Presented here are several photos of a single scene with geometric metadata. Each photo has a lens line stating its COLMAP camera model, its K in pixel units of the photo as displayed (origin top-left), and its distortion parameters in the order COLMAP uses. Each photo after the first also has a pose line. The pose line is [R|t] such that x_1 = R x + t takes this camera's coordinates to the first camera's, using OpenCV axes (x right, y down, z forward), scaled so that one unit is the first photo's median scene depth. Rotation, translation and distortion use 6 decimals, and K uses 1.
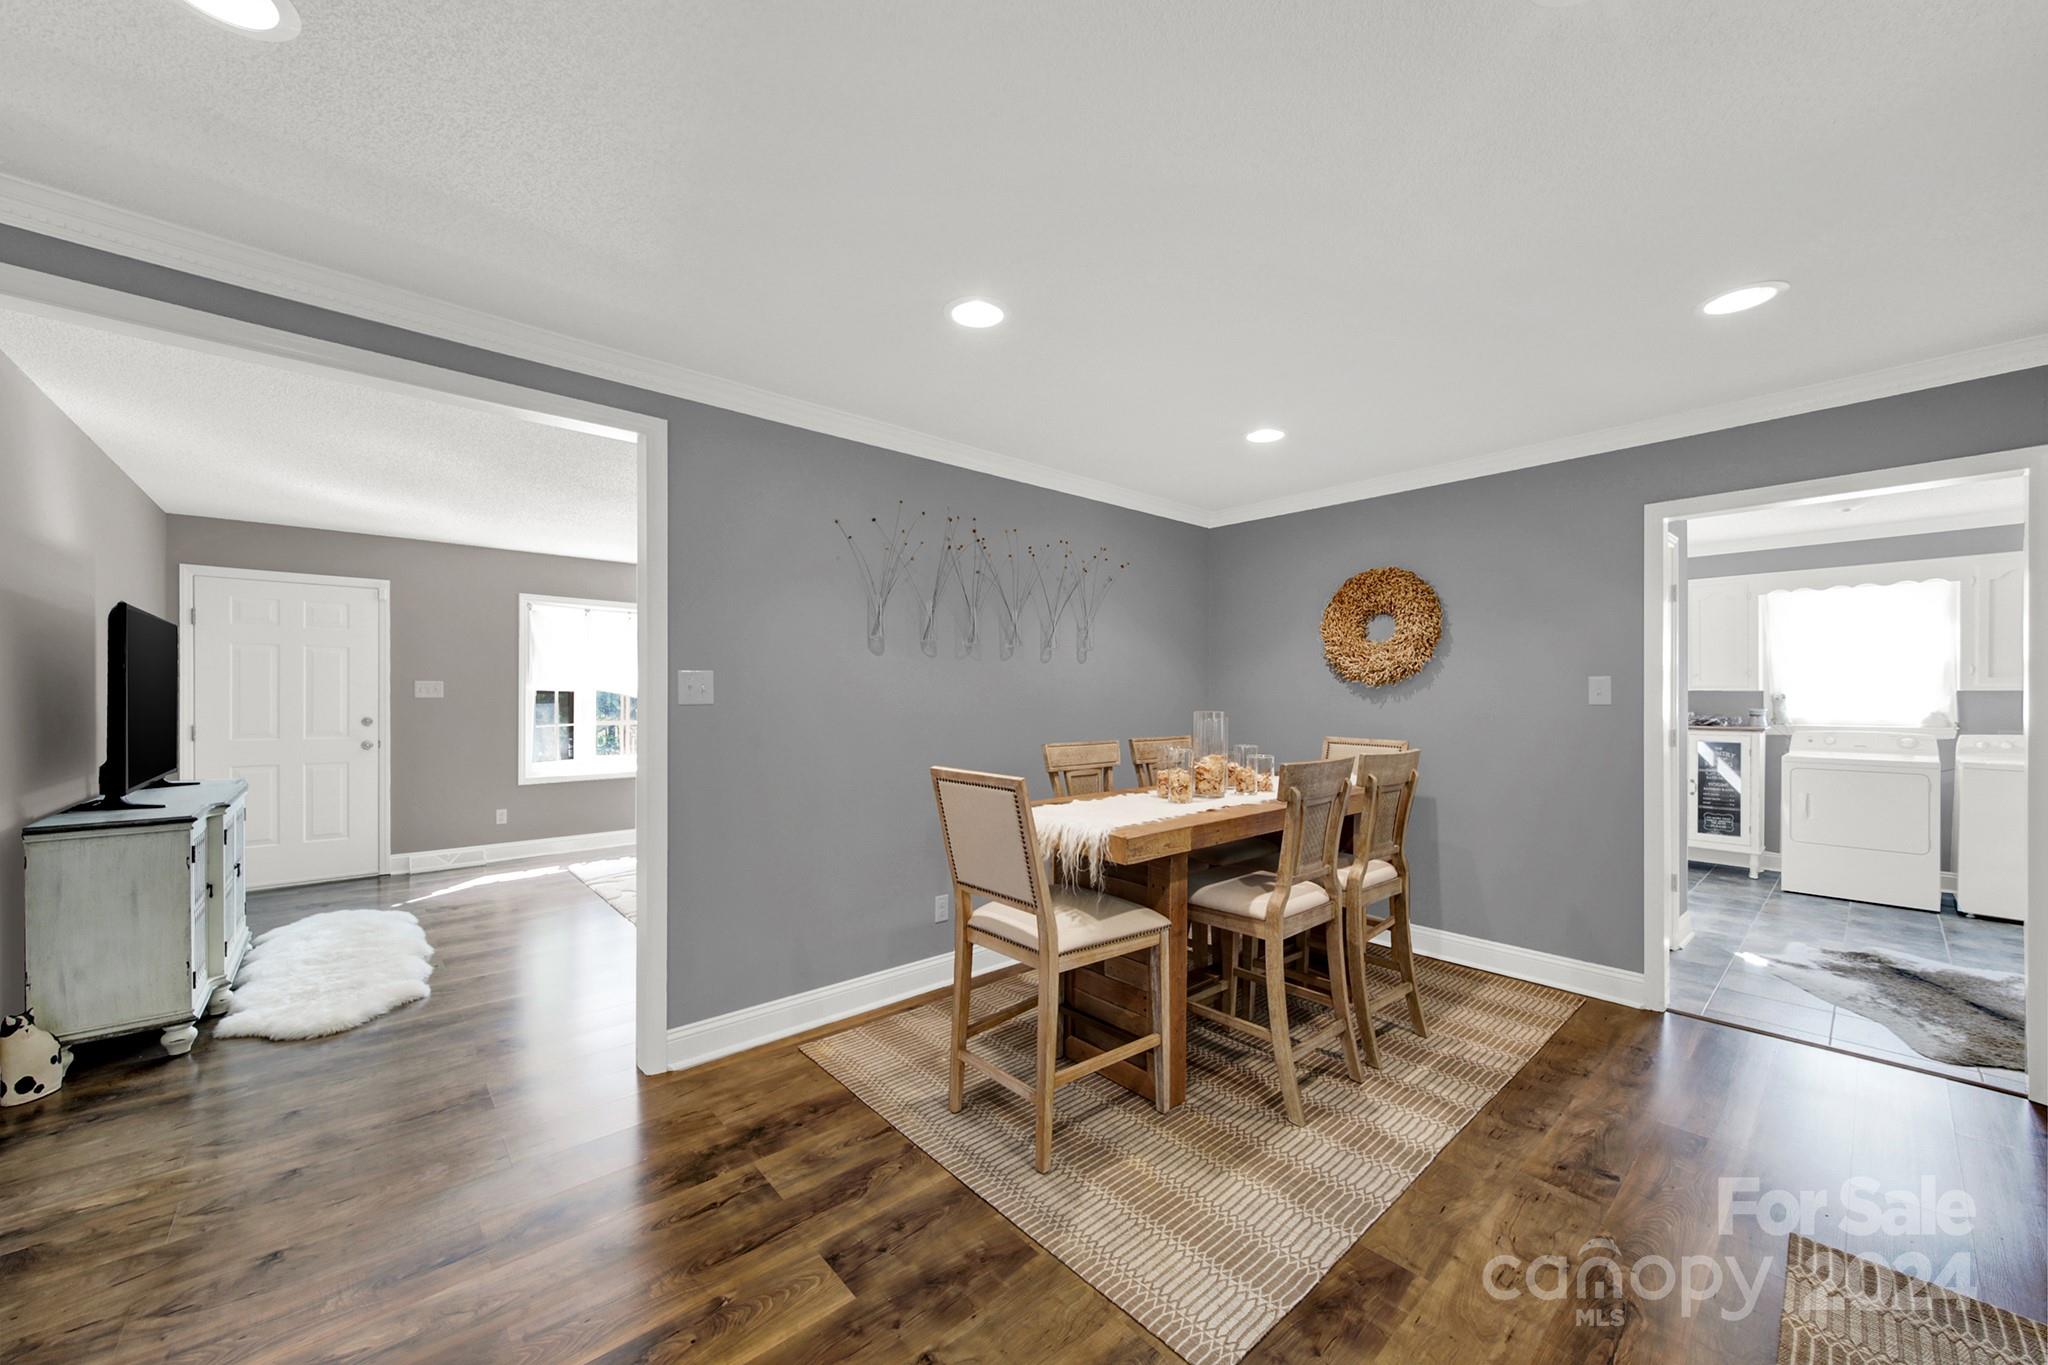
lens RADIAL K [[757.3, 0, 1019.5], [0, 757.3, 696.2], [0, 0, 1]] dist [-0.000445, 0.001181]
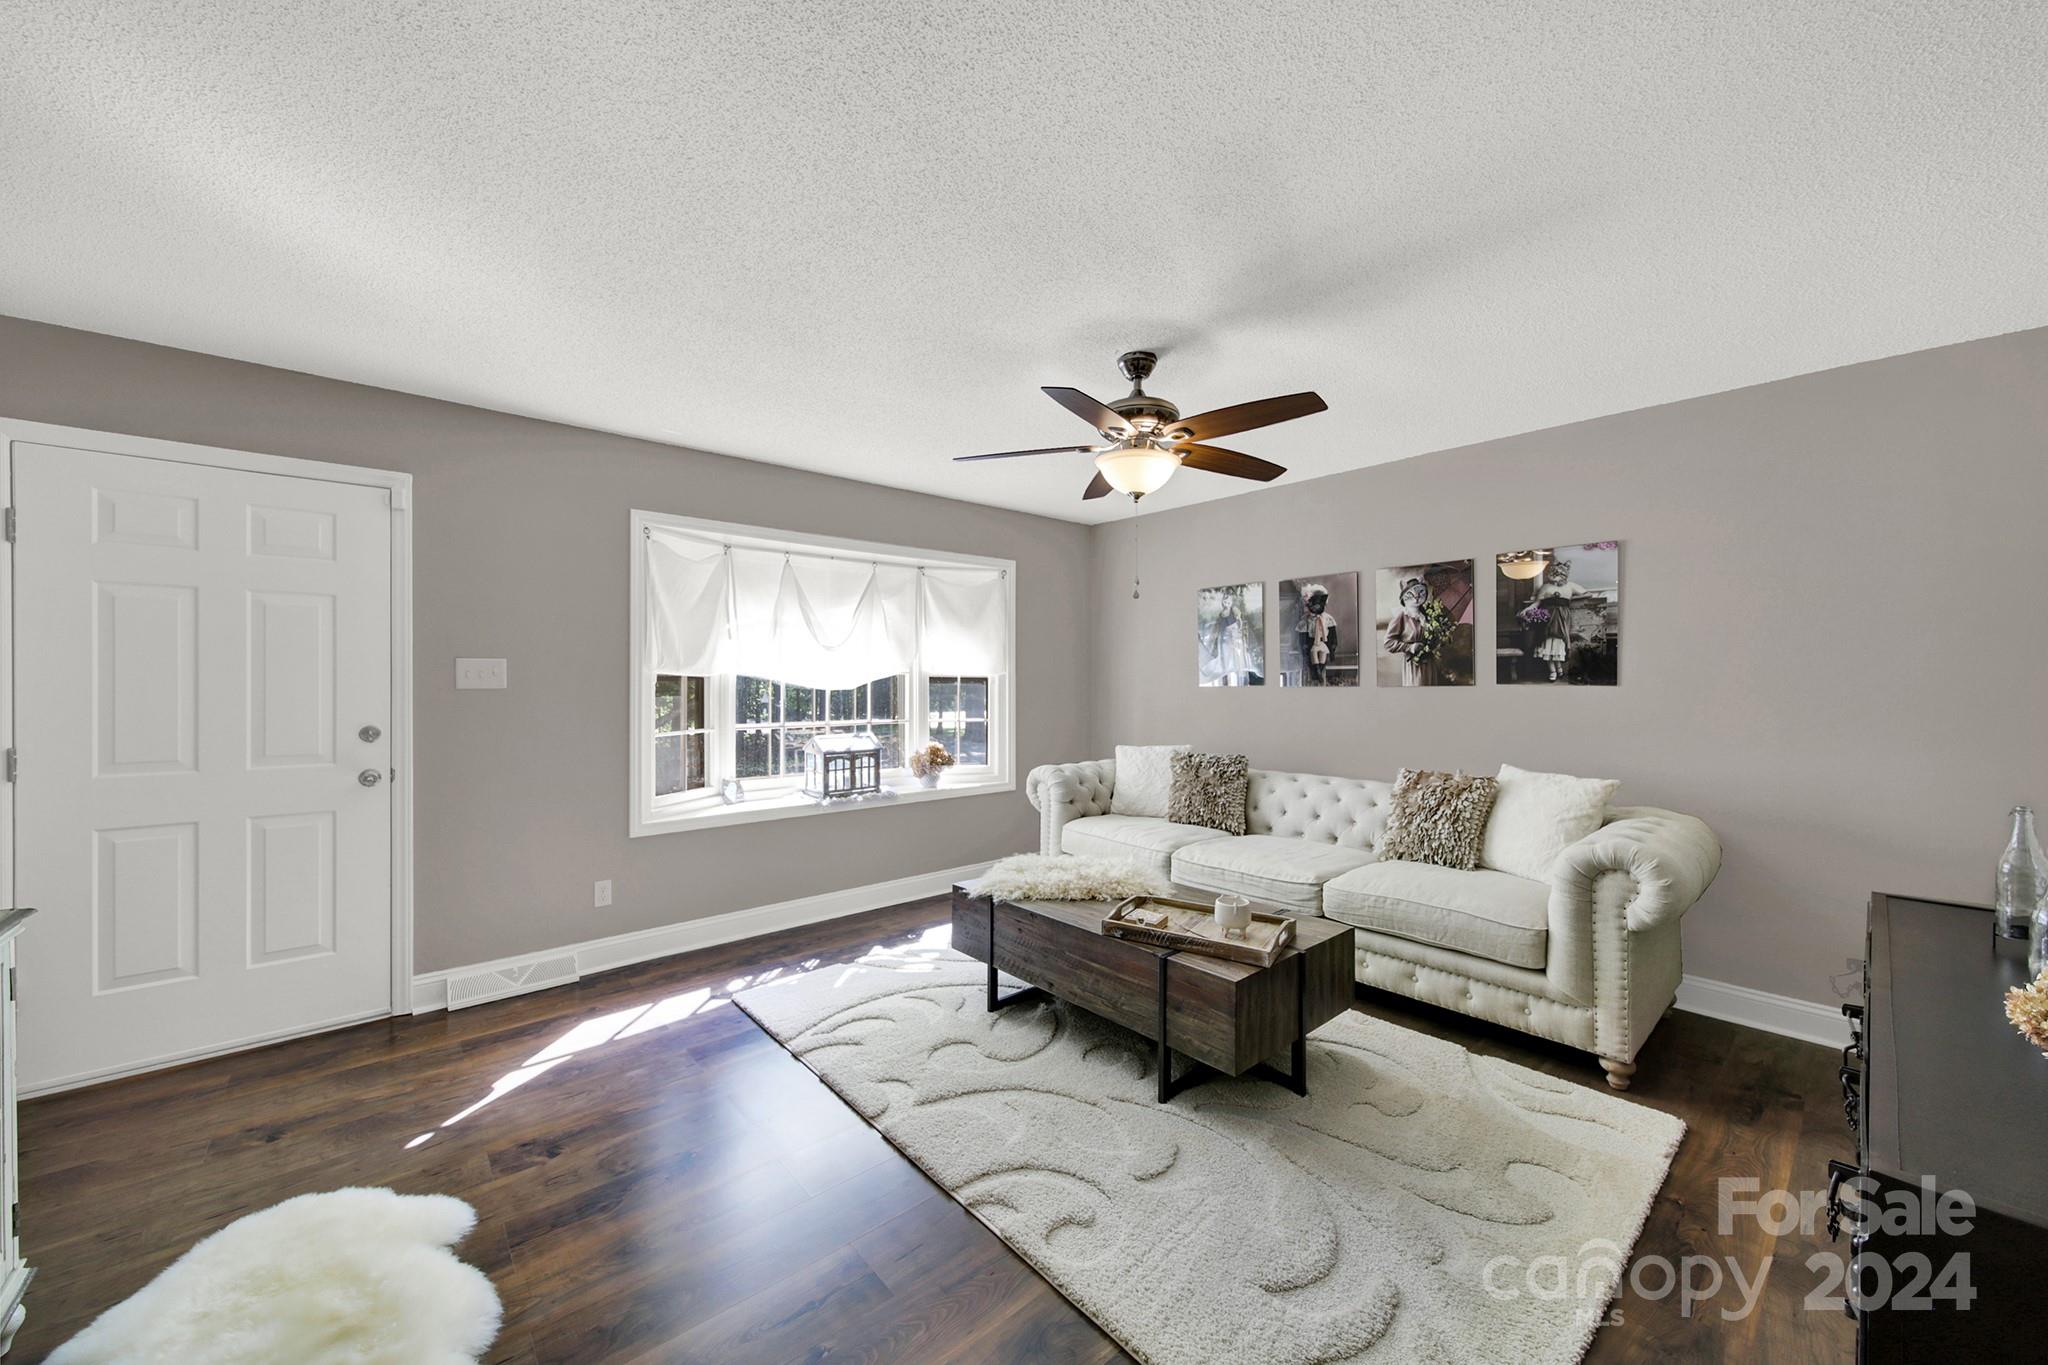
lens RADIAL K [[757.3, 0, 1025.2], [0, 757.3, 680.0], [0, 0, 1]] dist [-0.000445, 0.001181]
pose [[0.999956, -0.001093, -0.009326, -0.377834], [0.001070, 0.999996, -0.002464, -0.002488], [0.009329, 0.002454, 0.999953, 0.450607]]
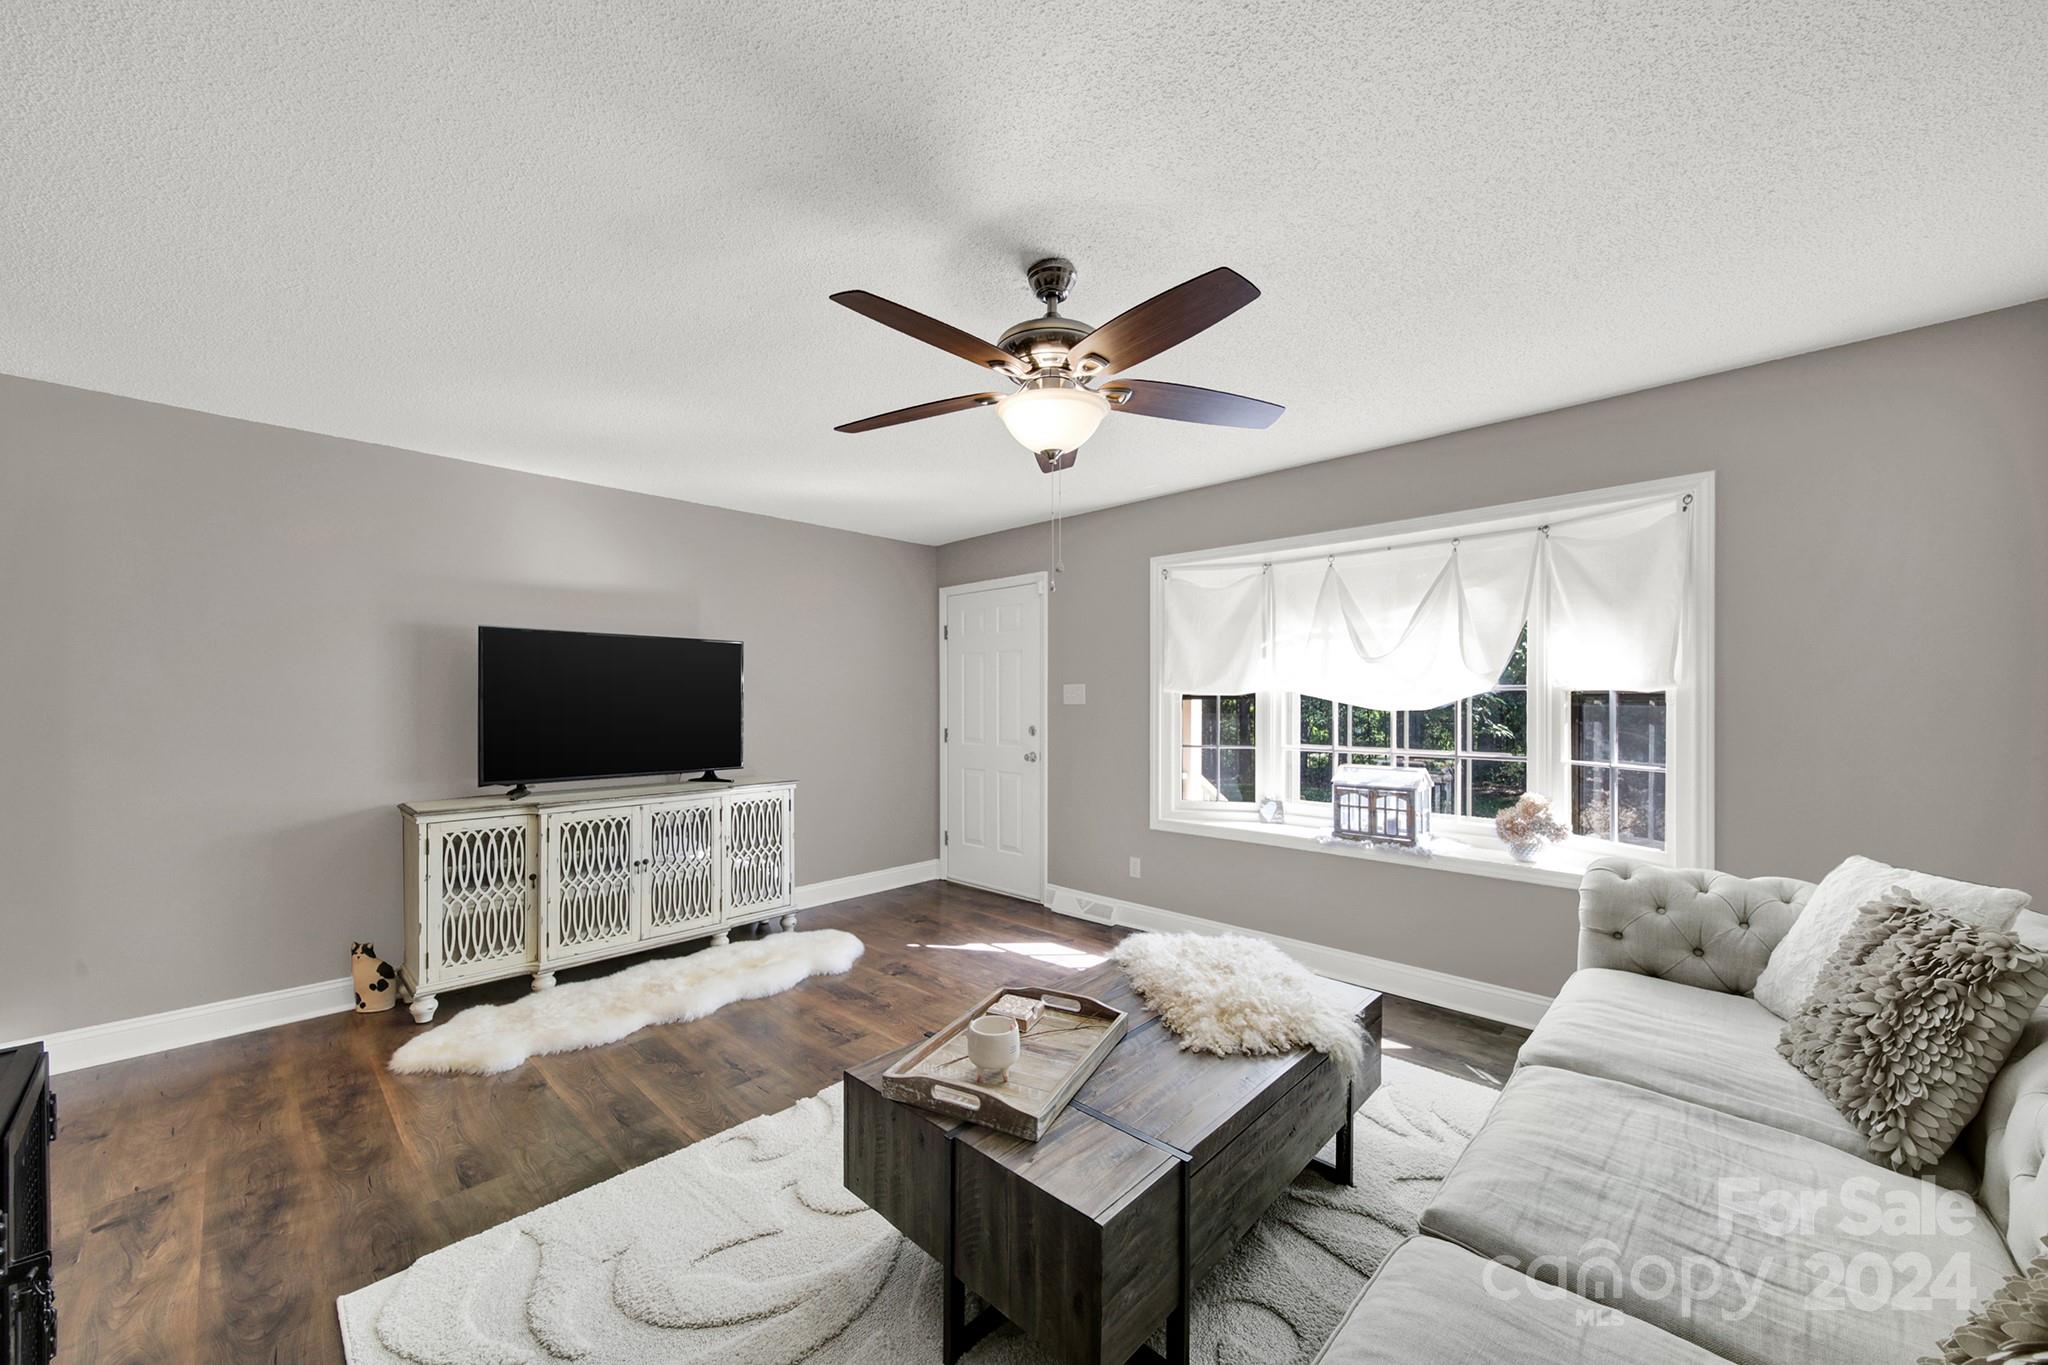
lens RADIAL K [[757.3, 0, 1009.0], [0, 757.3, 696.9], [0, 0, 1]] dist [-0.000445, 0.001181]
pose [[0.068966, -0.003381, -0.997613, 0.038638], [-0.000868, 0.999994, -0.003449, -0.003458], [0.997619, 0.001104, 0.068963, 0.878870]]
